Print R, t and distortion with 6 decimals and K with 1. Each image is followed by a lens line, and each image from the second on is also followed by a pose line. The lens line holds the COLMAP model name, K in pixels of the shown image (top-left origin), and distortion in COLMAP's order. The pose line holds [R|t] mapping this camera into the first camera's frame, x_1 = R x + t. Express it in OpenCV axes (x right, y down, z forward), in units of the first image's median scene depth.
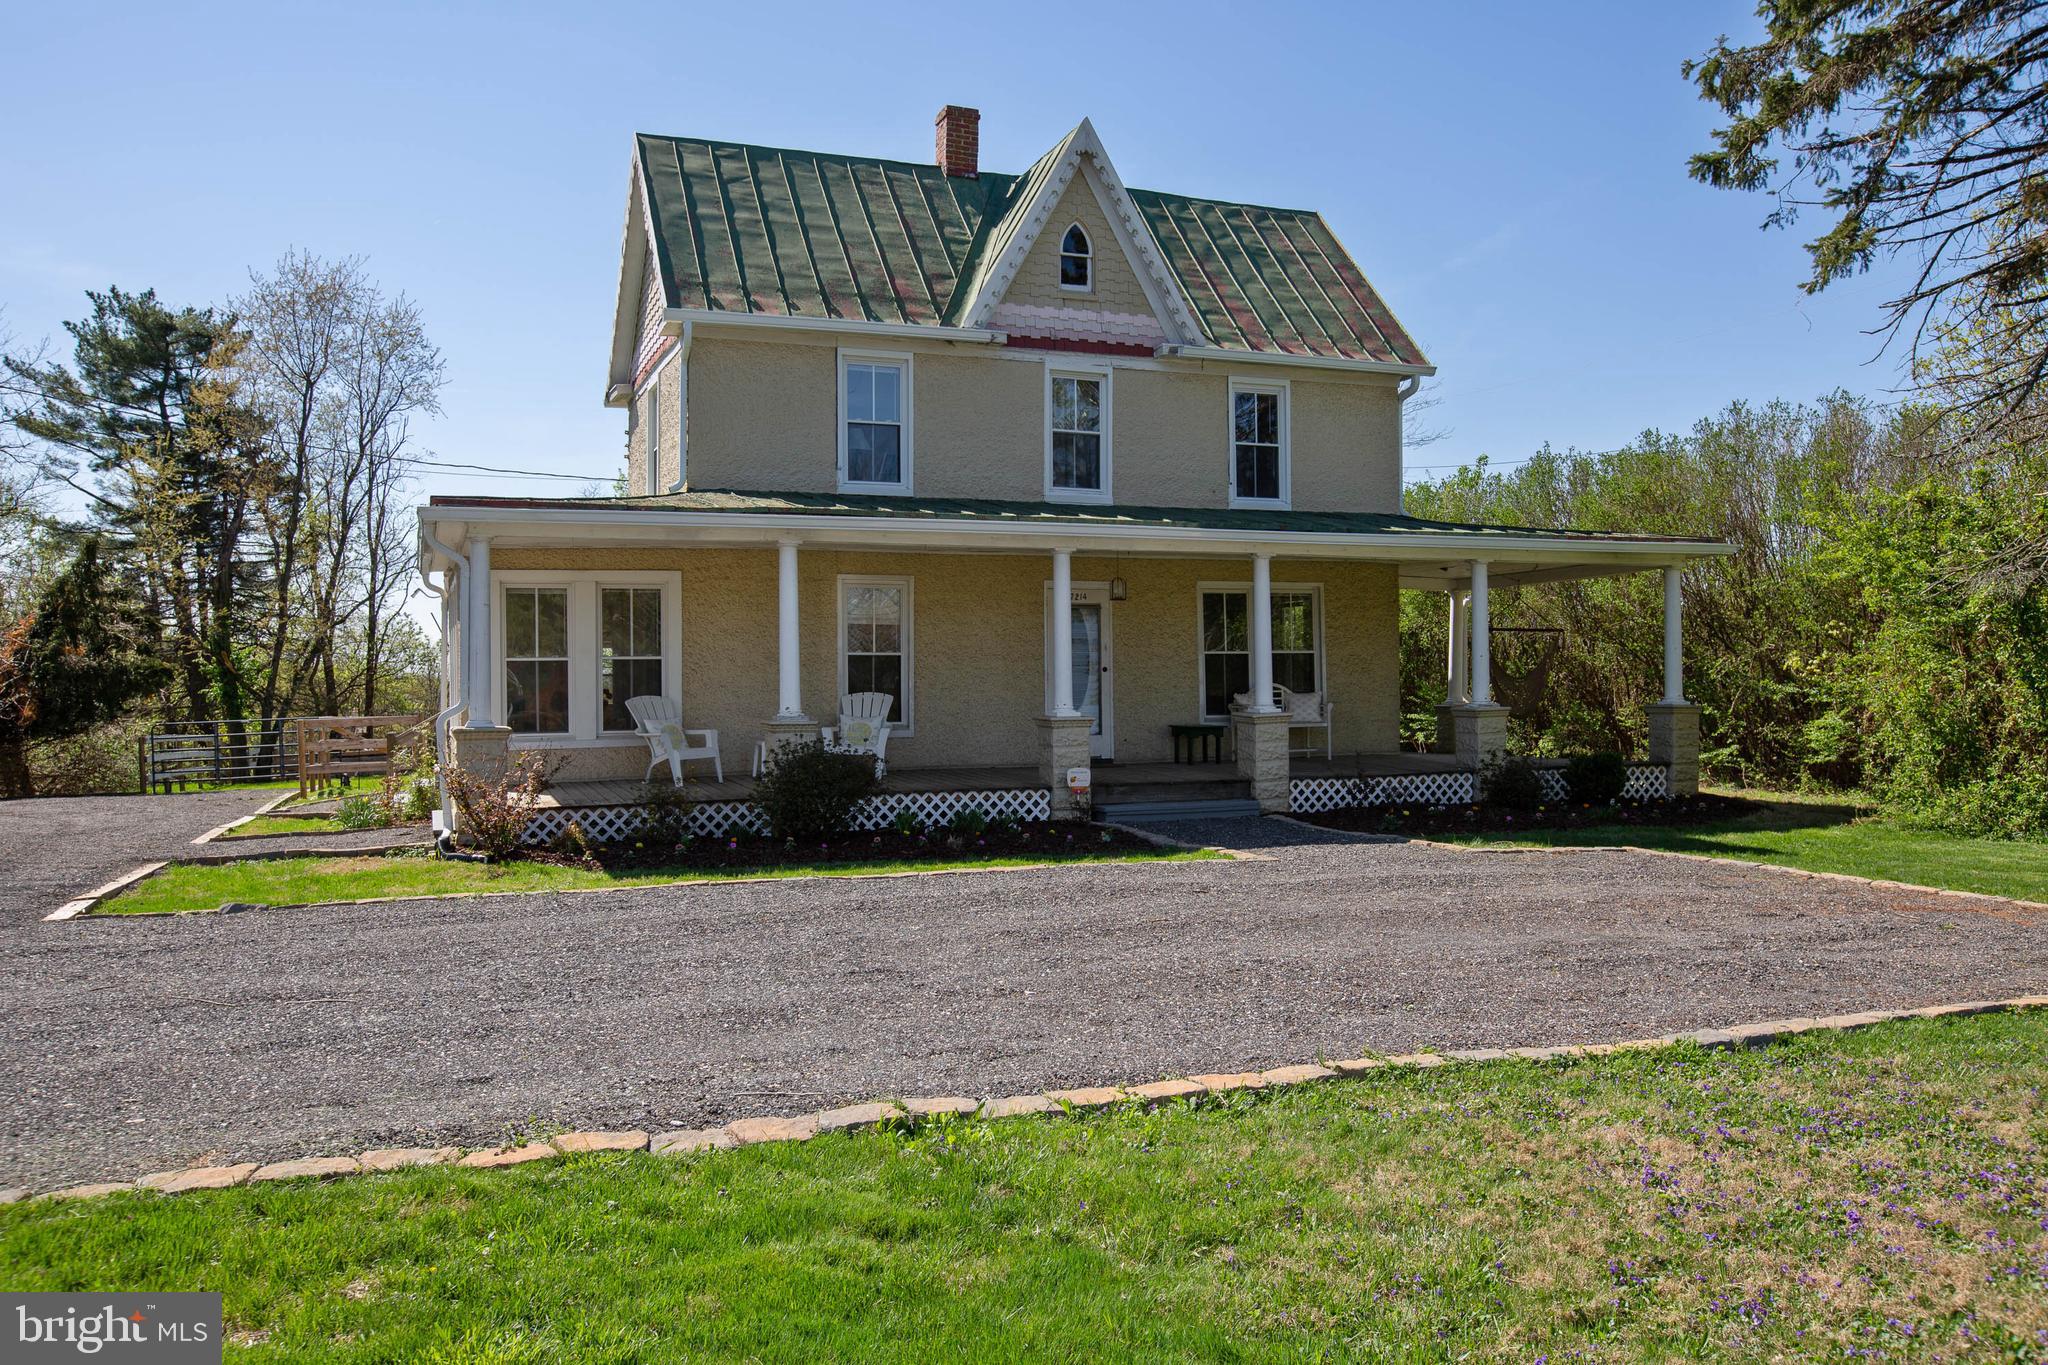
lens RADIAL K [[1573.2, 0, 1027.4], [0, 1573.2, 643.5], [0, 0, 1]] dist [0.036355, 0.079732]
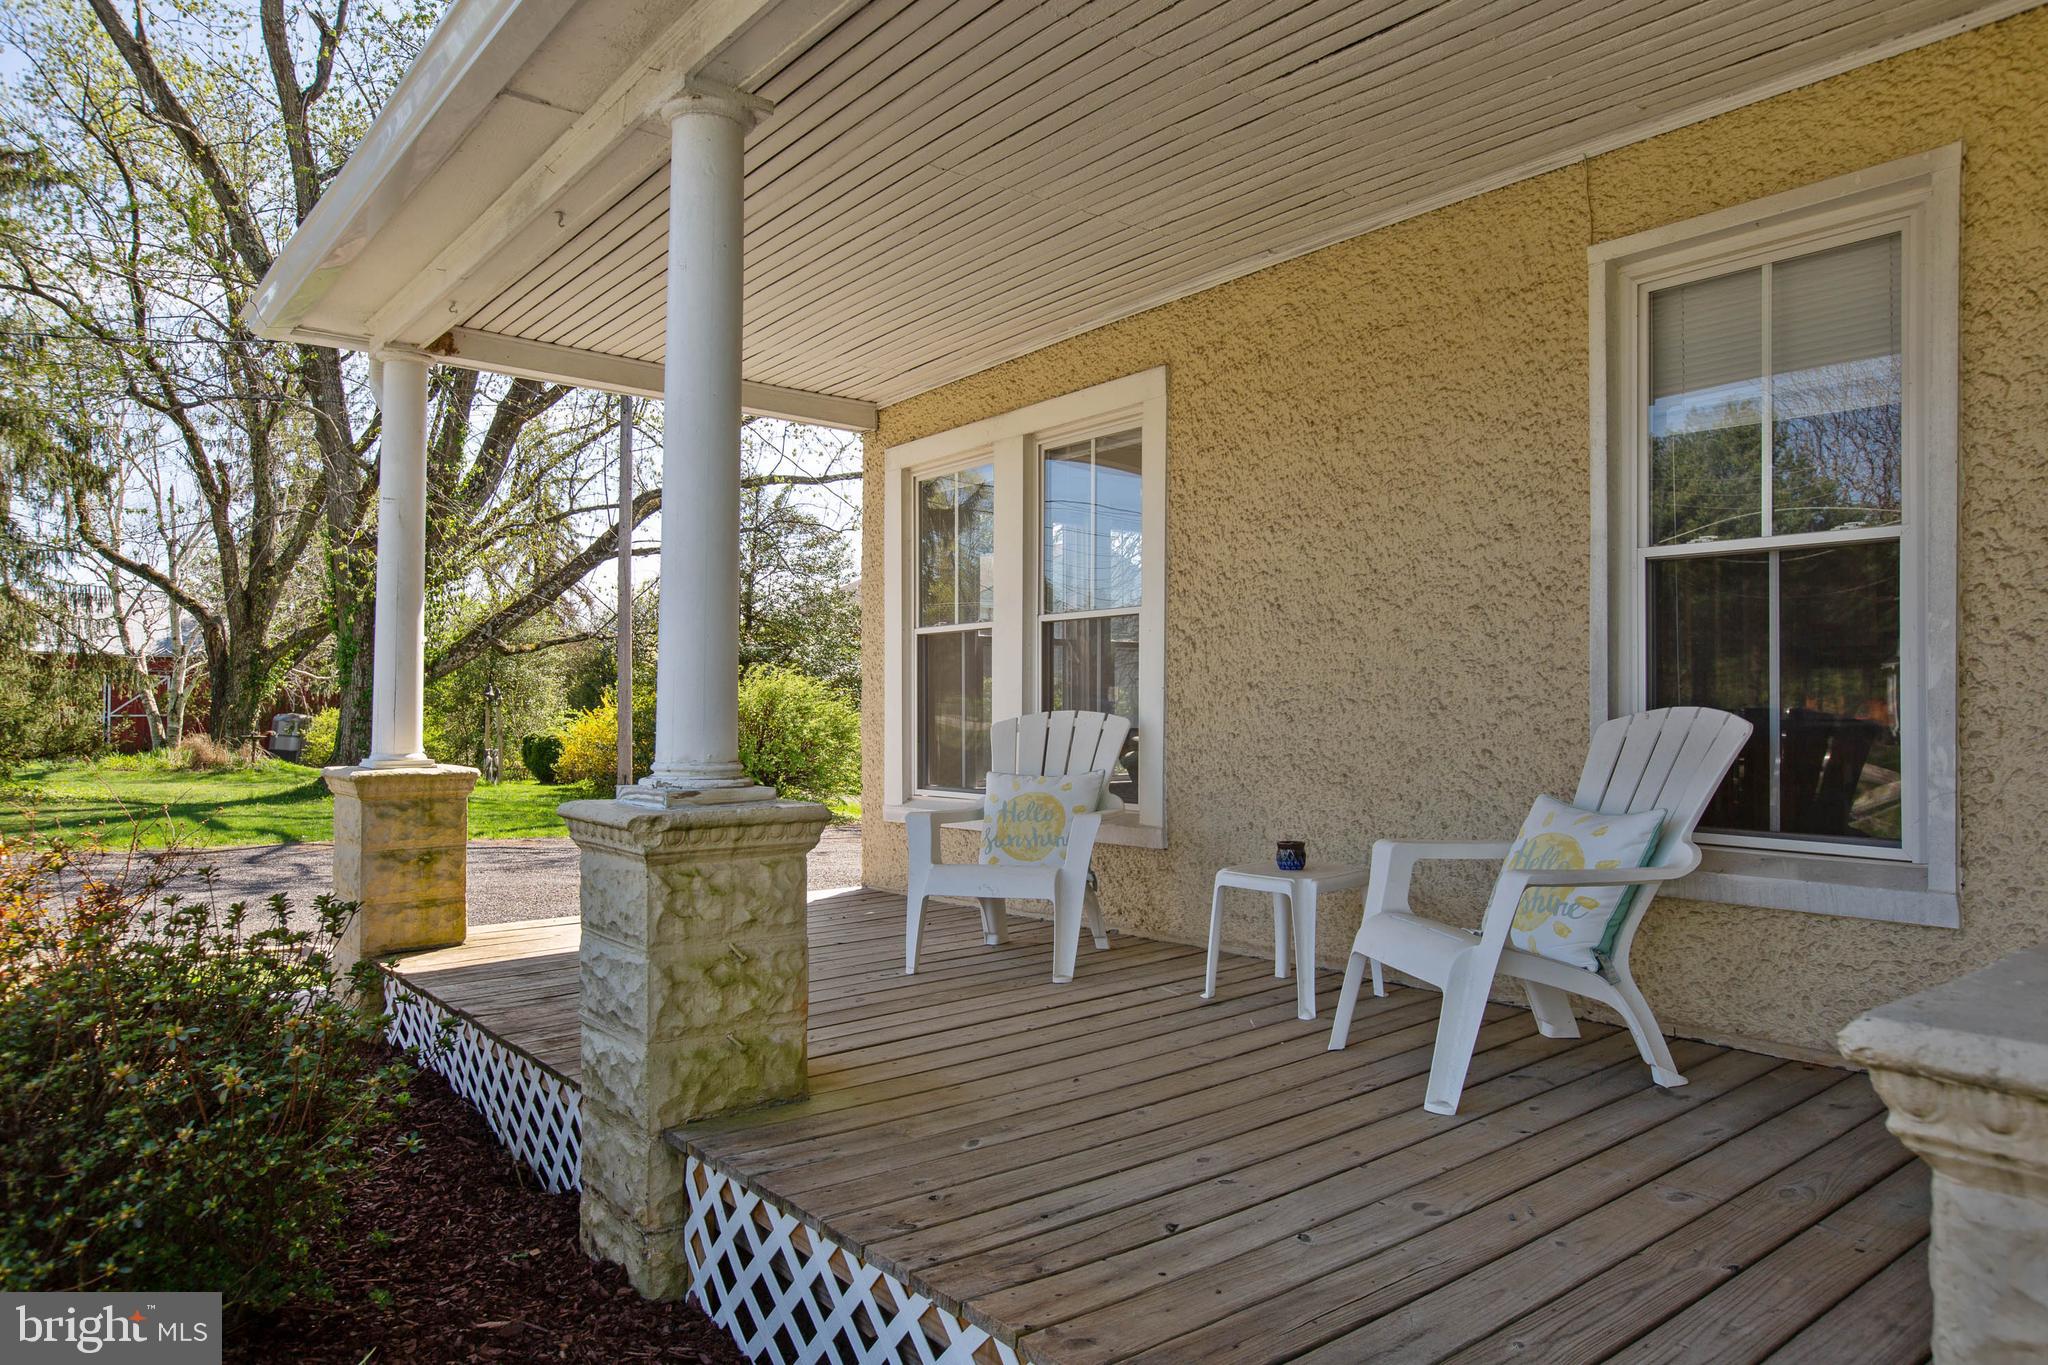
lens RADIAL K [[1311.8, 0, 1023.5], [0, 1311.8, 694.2], [0, 0, 1]] dist [0.000359, 0.001198]
pose [[0.273464, 0.005400, -0.961867, 0.057788], [0.020336, 0.999728, 0.011394, 0.023450], [0.961667, -0.022676, 0.273280, 0.806647]]
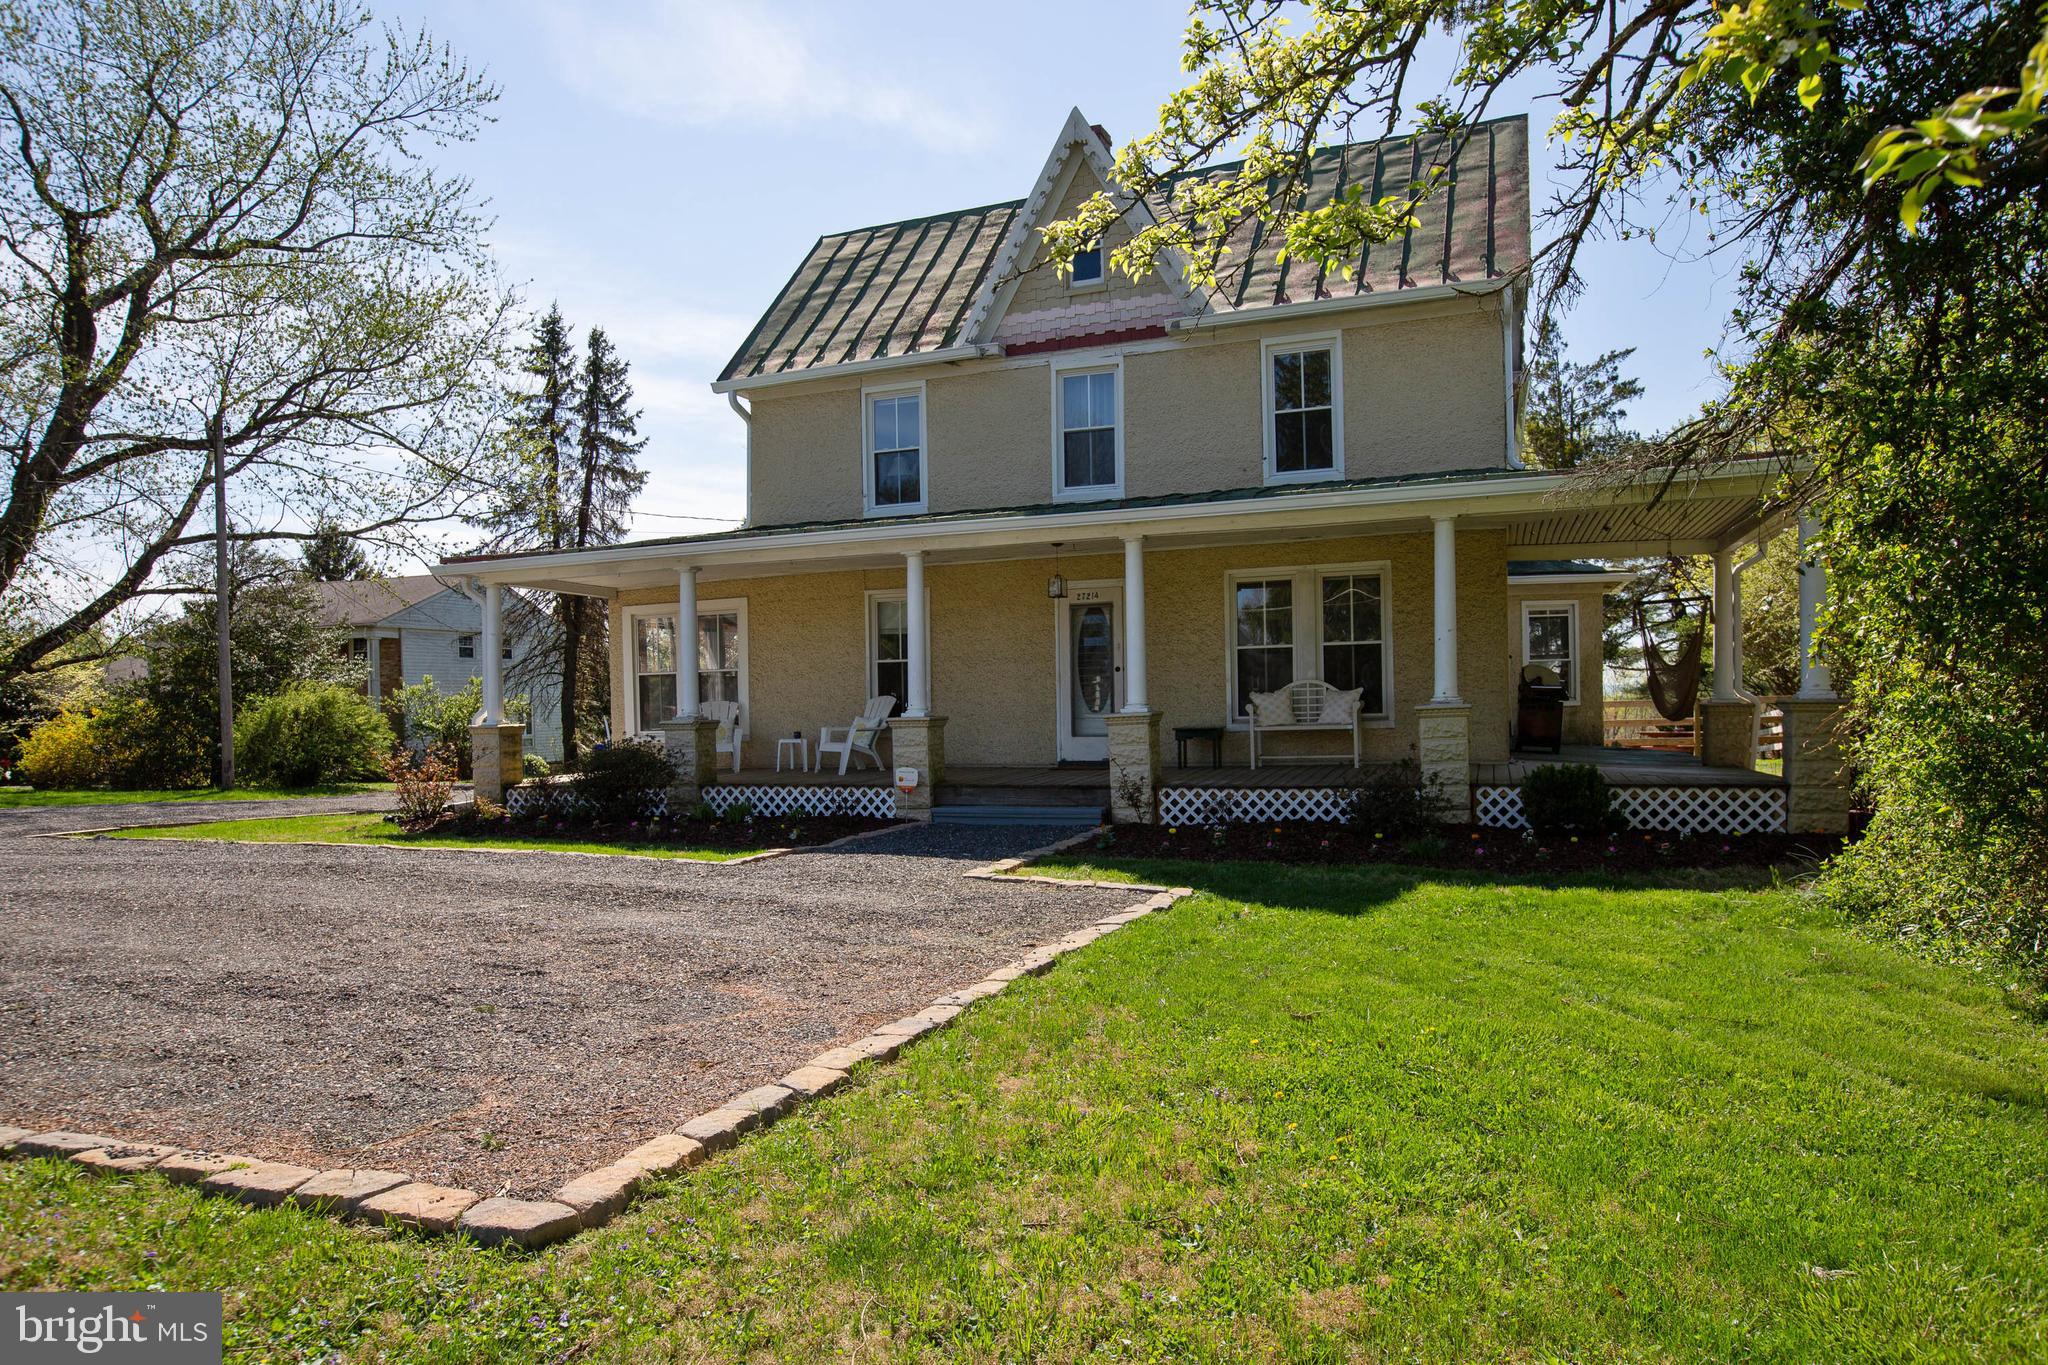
lens RADIAL K [[1311.8, 0, 1023.5], [0, 1311.8, 694.2], [0, 0, 1]] dist [0.000359, 0.001198]
pose [[0.726647, -0.011721, -0.686911, 0.571458], [0.031126, 0.999389, 0.015873, 0.017688], [0.686306, -0.032915, 0.726568, 0.375978]]
